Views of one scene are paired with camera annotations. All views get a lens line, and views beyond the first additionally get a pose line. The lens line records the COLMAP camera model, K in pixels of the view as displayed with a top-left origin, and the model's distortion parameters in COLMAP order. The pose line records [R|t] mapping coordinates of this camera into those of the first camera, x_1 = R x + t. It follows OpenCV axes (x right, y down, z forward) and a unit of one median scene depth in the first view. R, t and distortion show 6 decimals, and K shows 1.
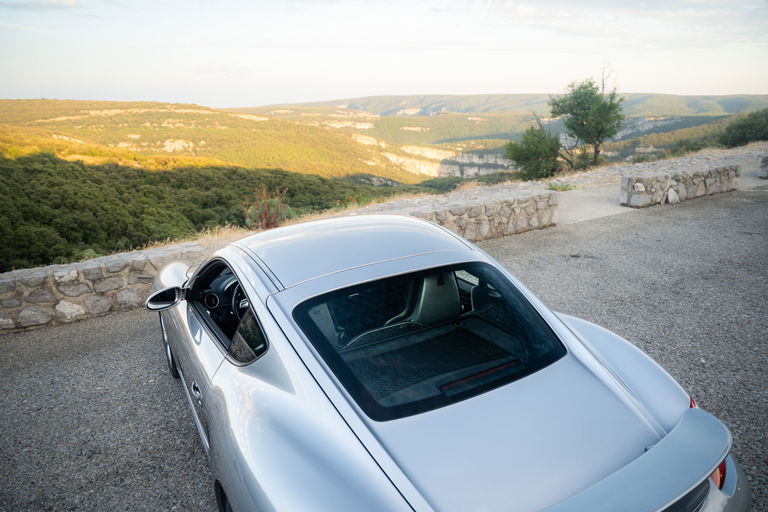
lens RADIAL K [[533.6, 0, 385.9], [0, 533.6, 252.7], [0, 0, 1]] dist [-0.174250, 0.133391]
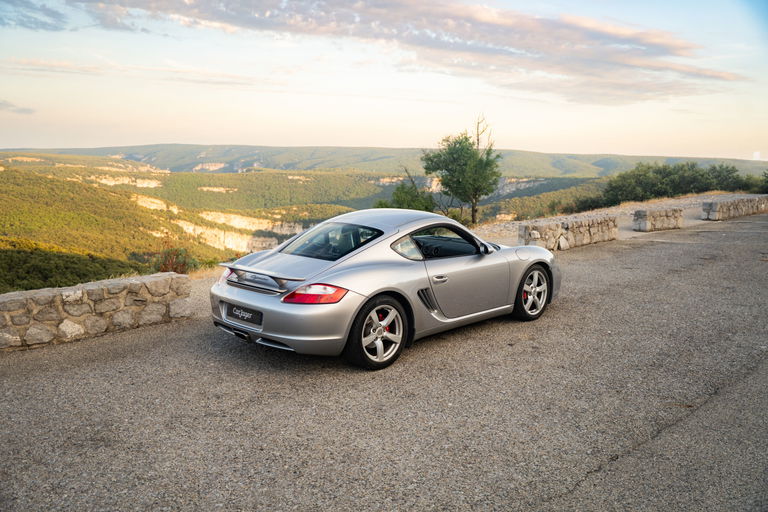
lens RADIAL K [[702.3, 0, 384.0], [0, 702.3, 256.0], [0, 0, 1]] dist [-0.101449, 0.184962]
pose [[0.958698, -0.000145, 0.284425, -0.279762], [0.039222, 0.990513, -0.131699, 0.119292], [-0.281708, 0.137415, 0.949609, -0.368871]]
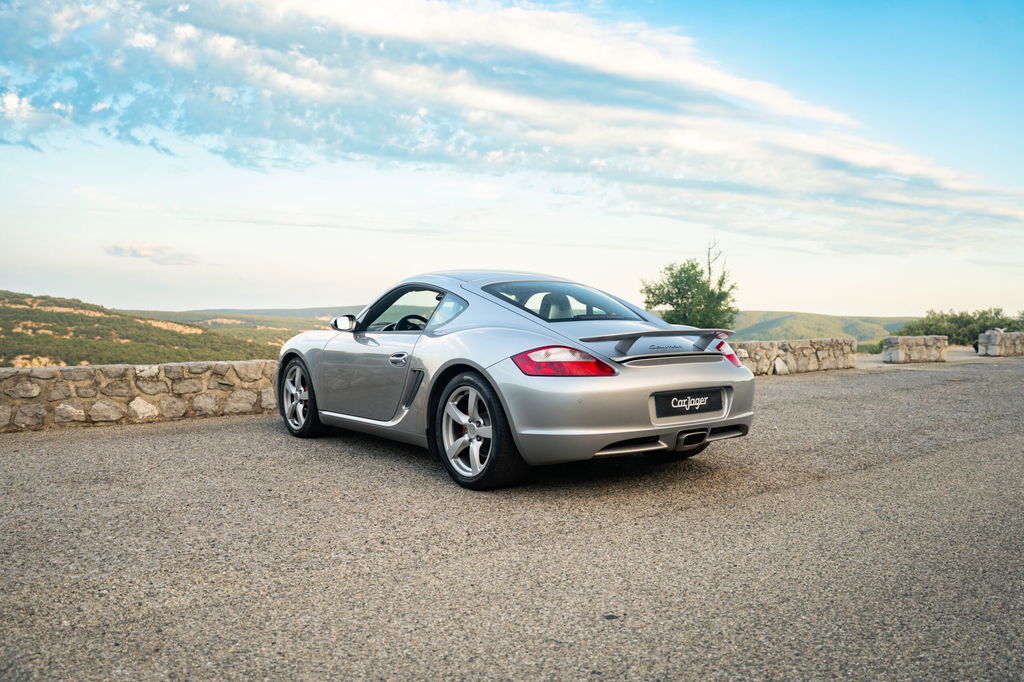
lens RADIAL K [[849.0, 0, 543.6], [0, 849.0, 324.8], [0, 0, 1]] dist [-0.140726, 0.154873]
pose [[0.983779, 0.040711, 0.174705, -0.121527], [0.007549, 0.963648, -0.267068, 0.251274], [-0.179227, 0.264055, 0.947709, -0.396626]]
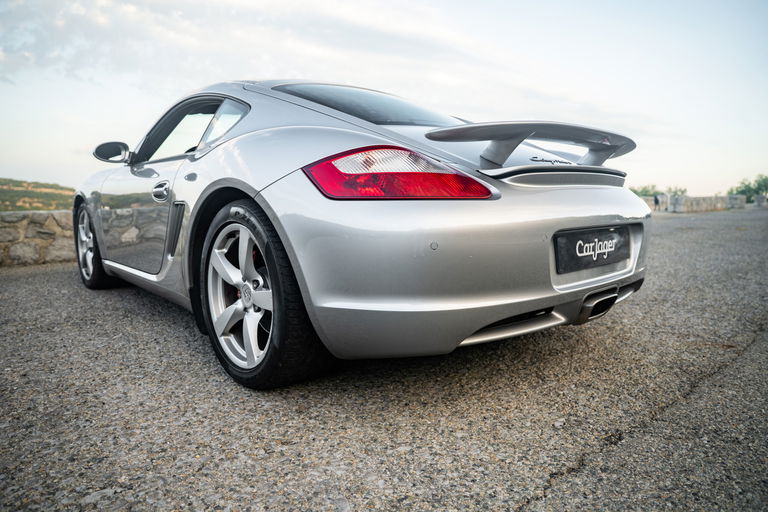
lens RADIAL K [[533.6, 0, 385.9], [0, 533.6, 252.7], [0, 0, 1]] dist [-0.174250, 0.133391]
pose [[0.972611, 0.014653, 0.231975, -0.053861], [0.024318, 0.986119, -0.164251, 0.180035], [-0.231162, 0.165394, 0.958754, -0.017127]]
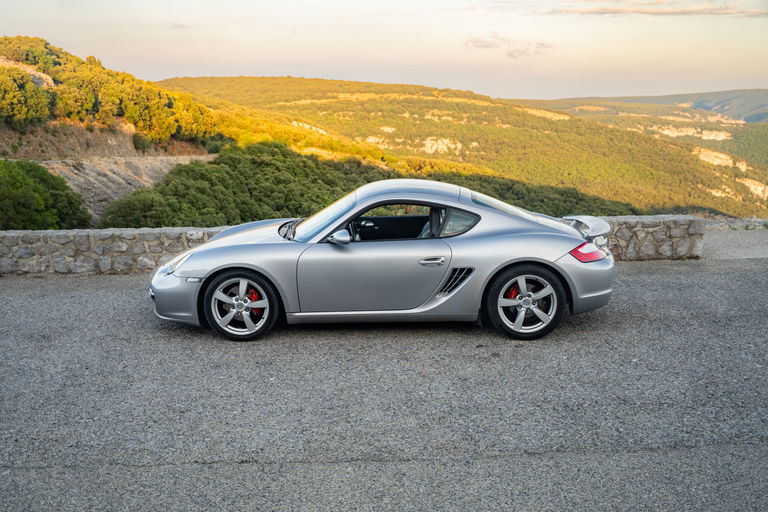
lens RADIAL K [[753.4, 0, 375.3], [0, 753.4, 277.7], [0, 0, 1]] dist [-0.103341, 0.186379]
pose [[0.893066, 0.127544, -0.431468, 0.403178], [-0.143993, 0.989563, -0.005522, 0.065211], [0.426261, 0.067060, 0.902111, -0.334433]]
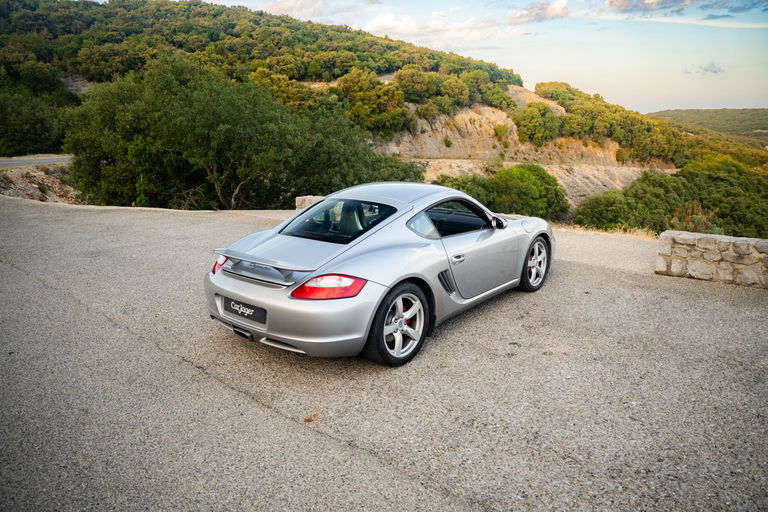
lens RADIAL K [[540.9, 0, 384.0], [0, 540.9, 256.0], [0, 0, 1]] dist [-0.176142, 0.125295]
pose [[0.350776, 0.242444, -0.904531, 0.632602], [-0.255230, 0.954090, 0.156749, -0.035295], [0.901007, 0.175880, 0.396551, 0.092918]]
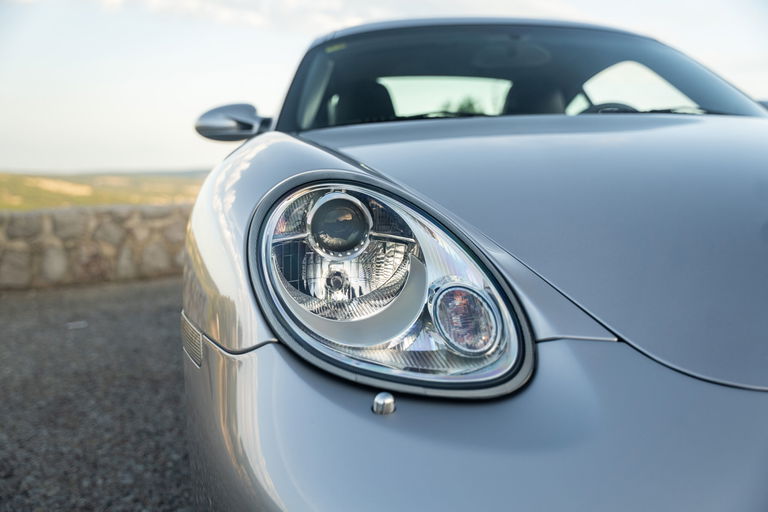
lens RADIAL K [[764.2, 0, 384.0], [0, 764.2, 256.0], [0, 0, 1]] dist [0.023880, 0.008871]
pose [[0.988694, 0.018895, 0.148755, 0.369868], [0.007450, 0.984614, -0.174582, 0.069667], [-0.149765, 0.173716, 0.973341, 0.263516]]
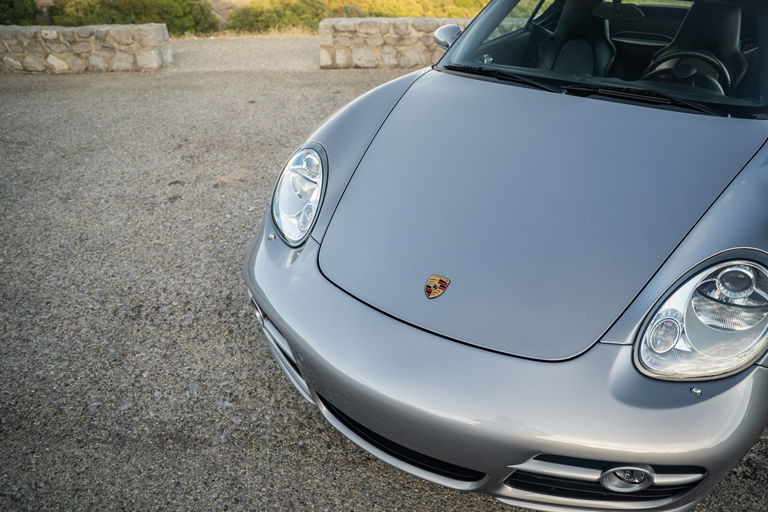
lens RADIAL K [[533.6, 0, 385.9], [0, 533.6, 252.7], [0, 0, 1]] dist [-0.174250, 0.133391]
pose [[0.834692, 0.318440, -0.449317, 0.536246], [-0.172751, 0.926093, 0.335423, -0.010195], [0.522921, -0.202355, 0.828013, 0.194082]]
